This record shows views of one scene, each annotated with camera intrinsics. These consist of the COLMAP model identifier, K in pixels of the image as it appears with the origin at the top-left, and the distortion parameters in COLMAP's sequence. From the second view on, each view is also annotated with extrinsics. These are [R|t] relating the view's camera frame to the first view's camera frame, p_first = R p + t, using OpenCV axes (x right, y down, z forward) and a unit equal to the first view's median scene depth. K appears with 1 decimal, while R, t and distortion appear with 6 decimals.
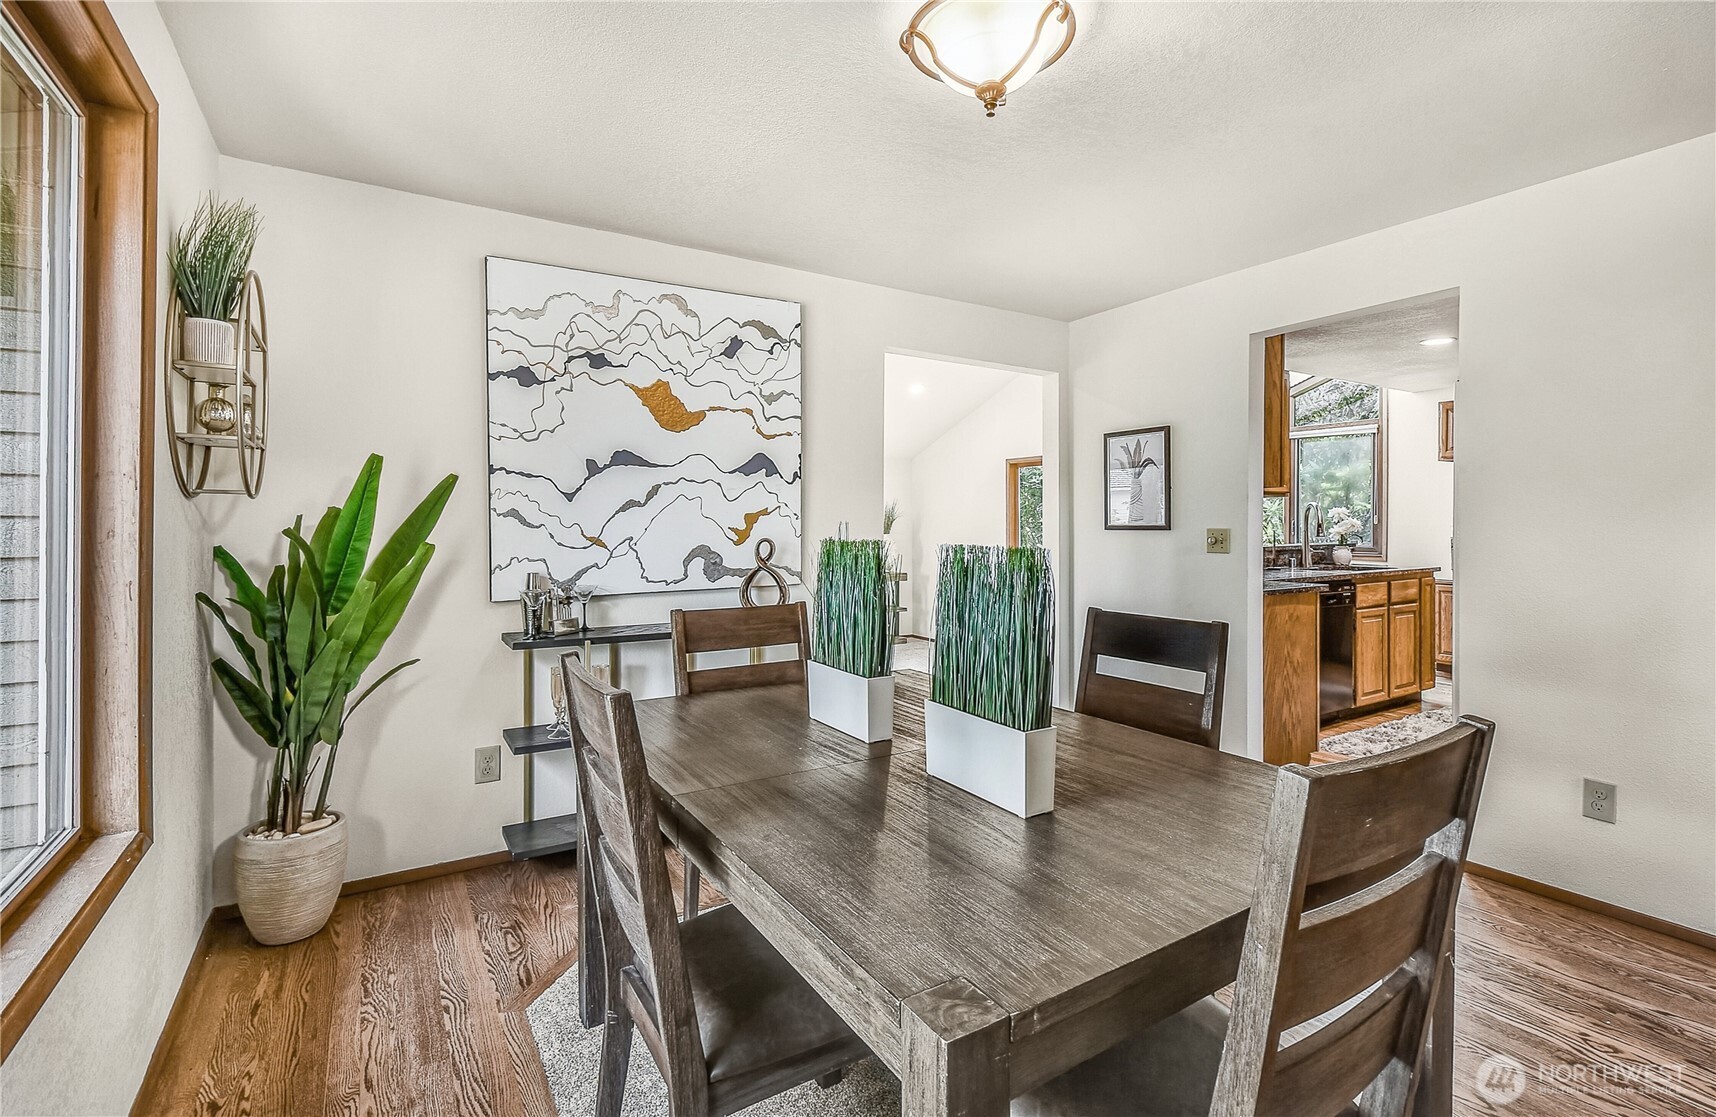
lens RADIAL K [[780.0, 0, 882.0], [0, 780.0, 523.0], [0, 0, 1]] dist [0.002938, 0.001213]
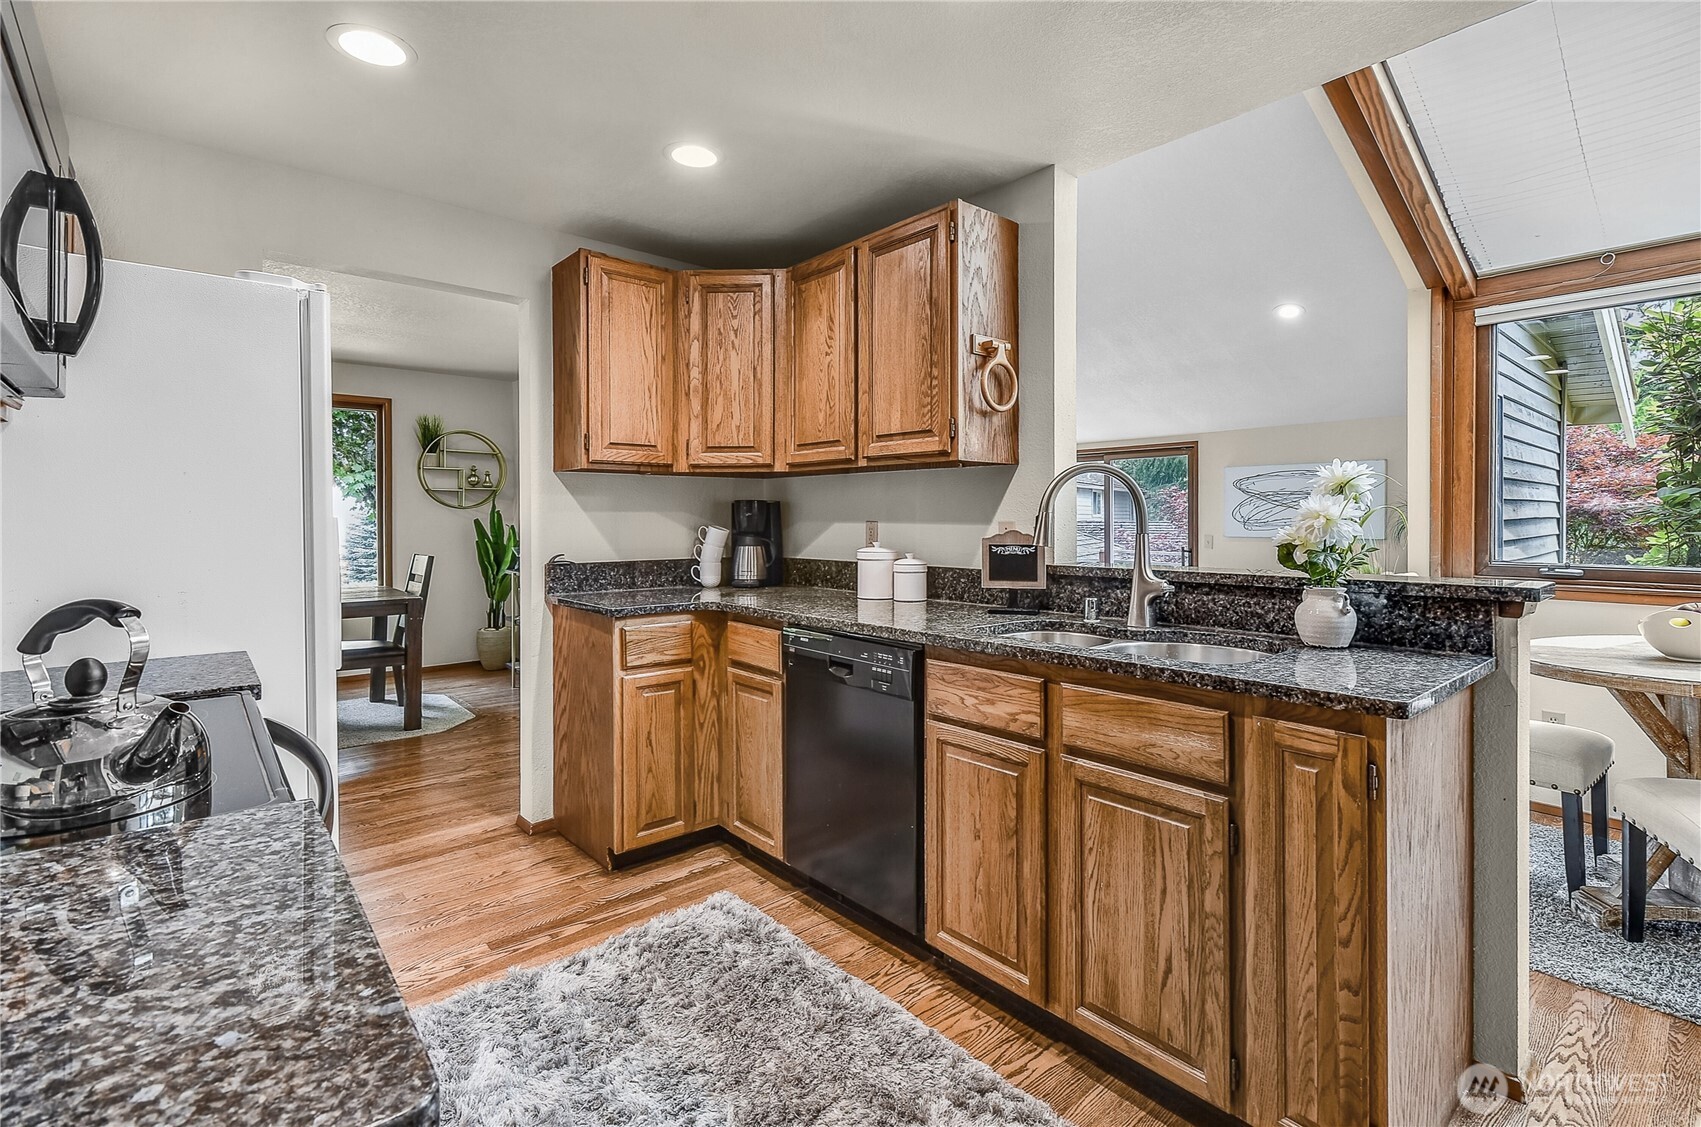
lens RADIAL K [[782.4, 0, 882.2], [0, 782.4, 520.2], [0, 0, 1]] dist [0.017691, -0.000587]
pose [[0.161800, 0.004572, -0.986813, 0.875442], [0.000390, 0.999989, 0.004697, 0.001366], [0.986824, -0.001145, 0.161796, 0.776218]]
